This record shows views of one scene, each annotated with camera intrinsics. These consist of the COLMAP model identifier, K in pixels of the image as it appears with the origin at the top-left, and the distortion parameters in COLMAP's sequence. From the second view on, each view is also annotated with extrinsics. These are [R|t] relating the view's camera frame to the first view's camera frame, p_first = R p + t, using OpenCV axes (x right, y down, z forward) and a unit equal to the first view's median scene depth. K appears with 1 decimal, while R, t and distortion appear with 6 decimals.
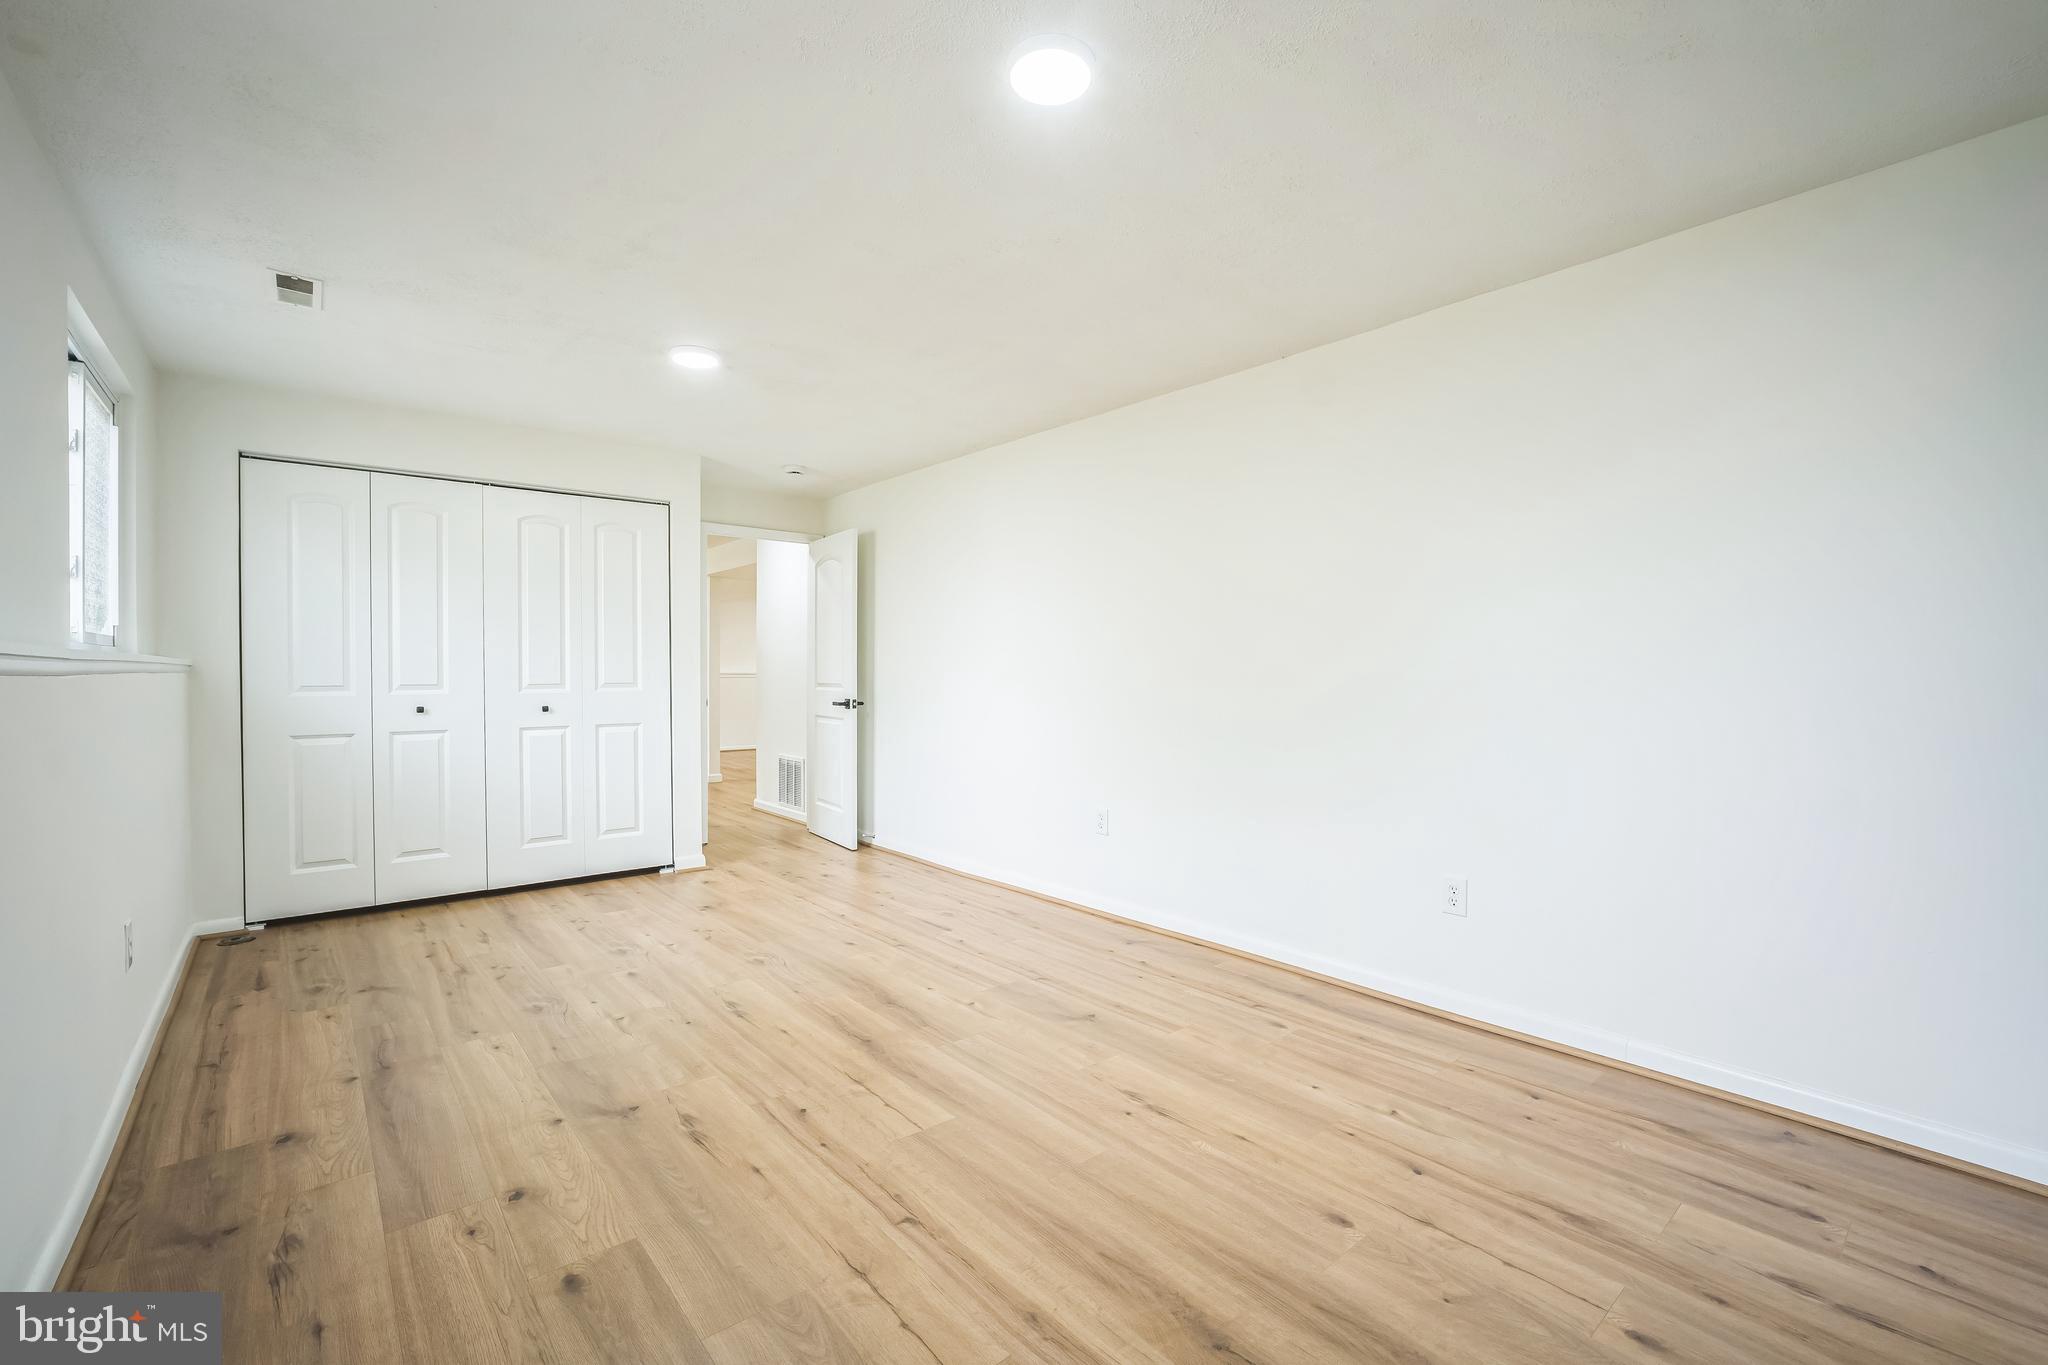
lens RADIAL K [[872.2, 0, 1027.8], [0, 872.2, 679.8], [0, 0, 1]] dist [-0.039677, 0.015301]
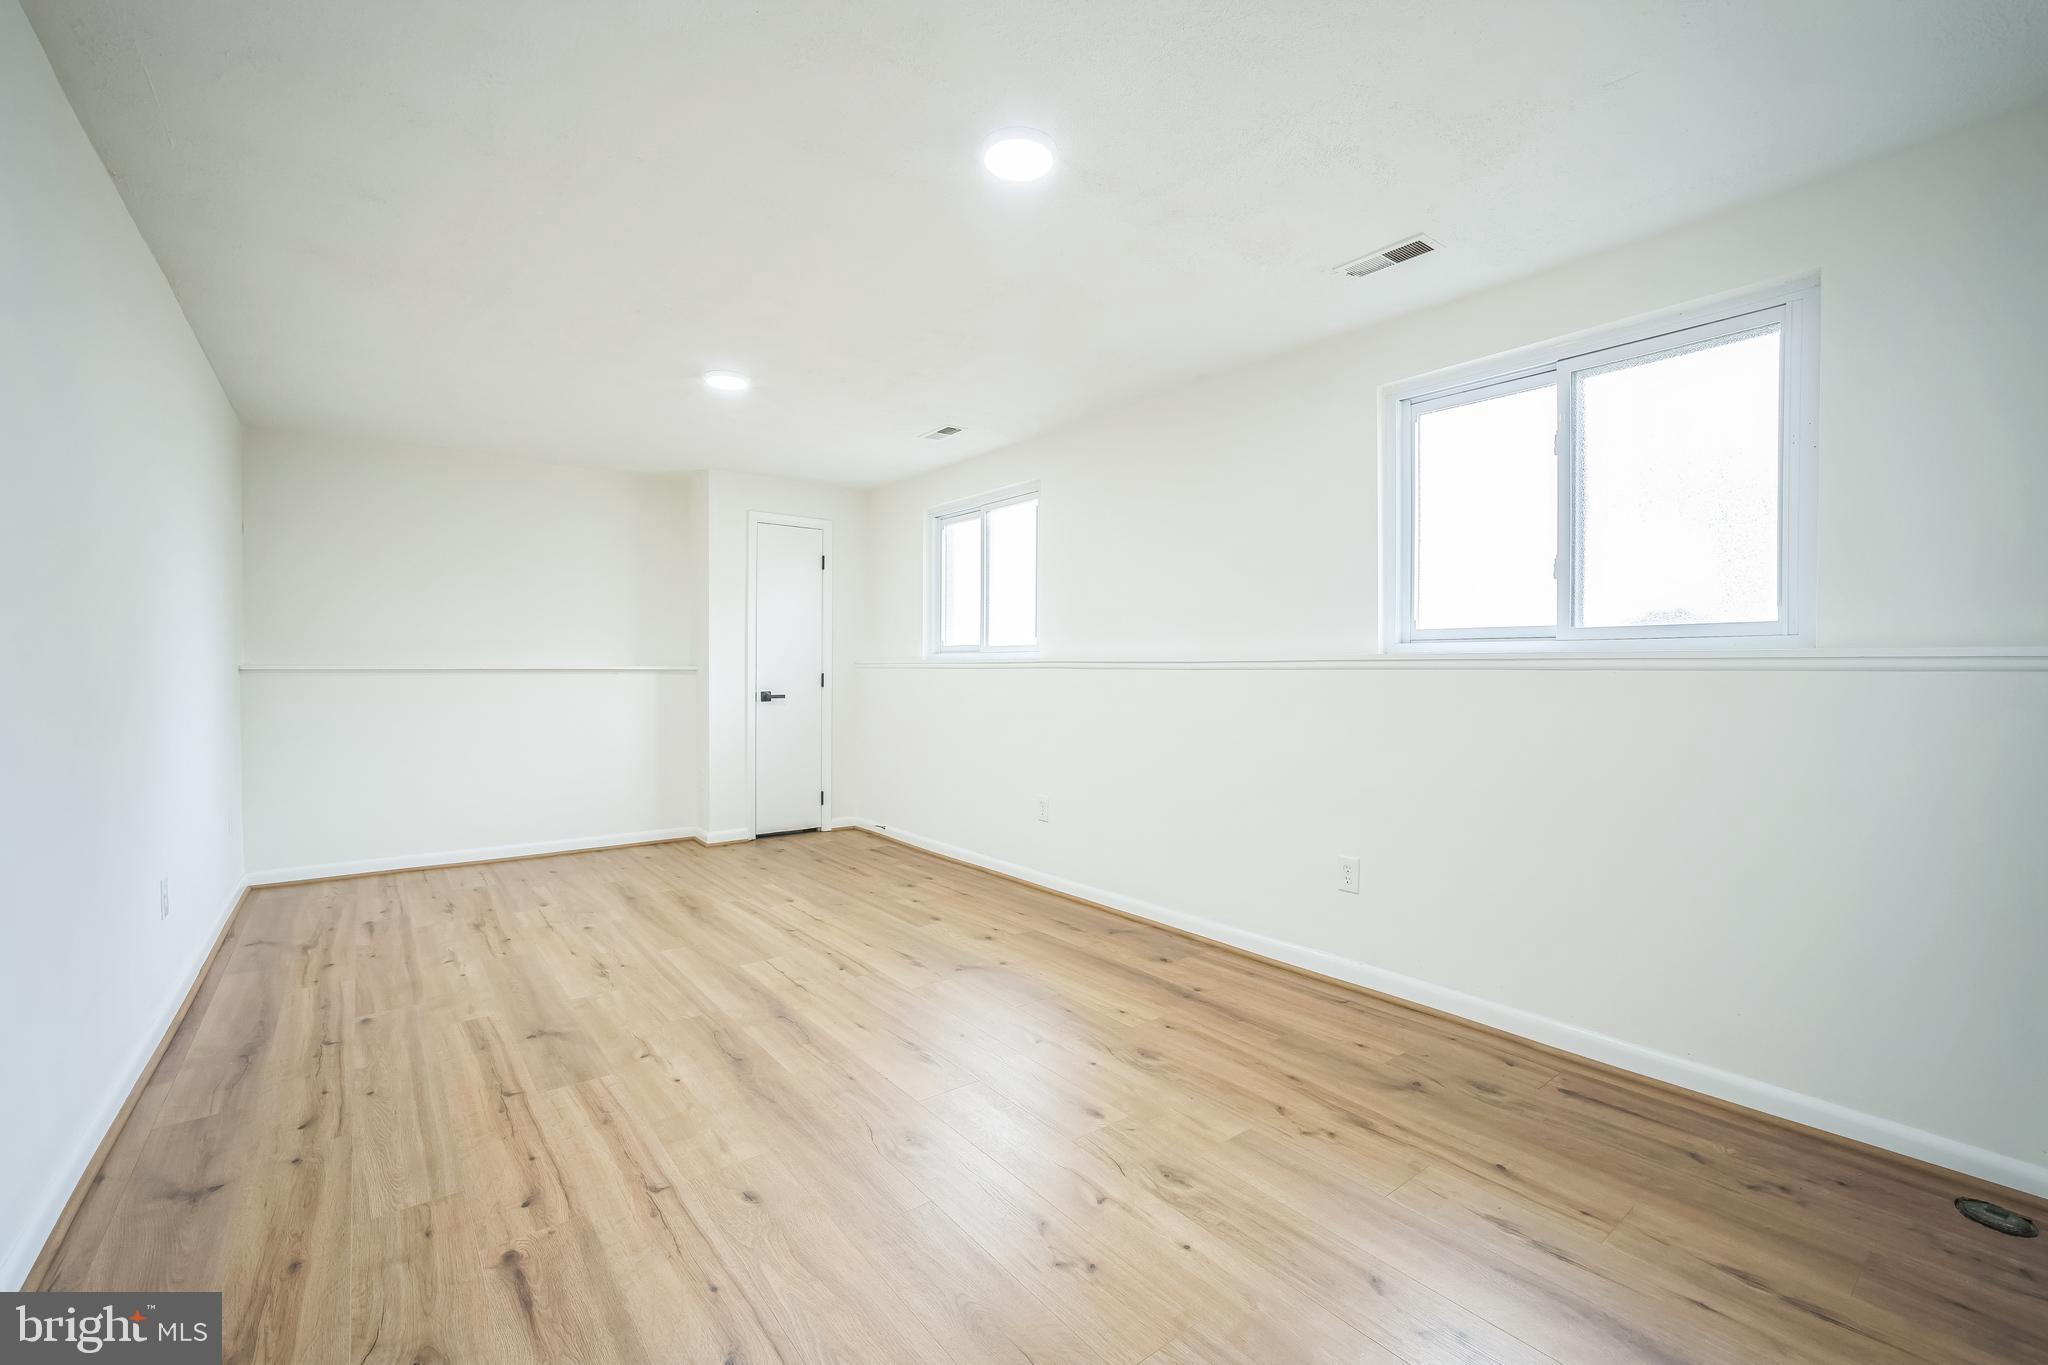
lens RADIAL K [[866.5, 0, 1026.3], [0, 866.5, 681.3], [0, 0, 1]] dist [-0.037264, 0.014432]
pose [[-0.999154, -0.006368, 0.040617, -0.524899], [-0.005523, 0.999767, 0.020867, -0.012455], [-0.040741, 0.020625, -0.998957, 2.030641]]
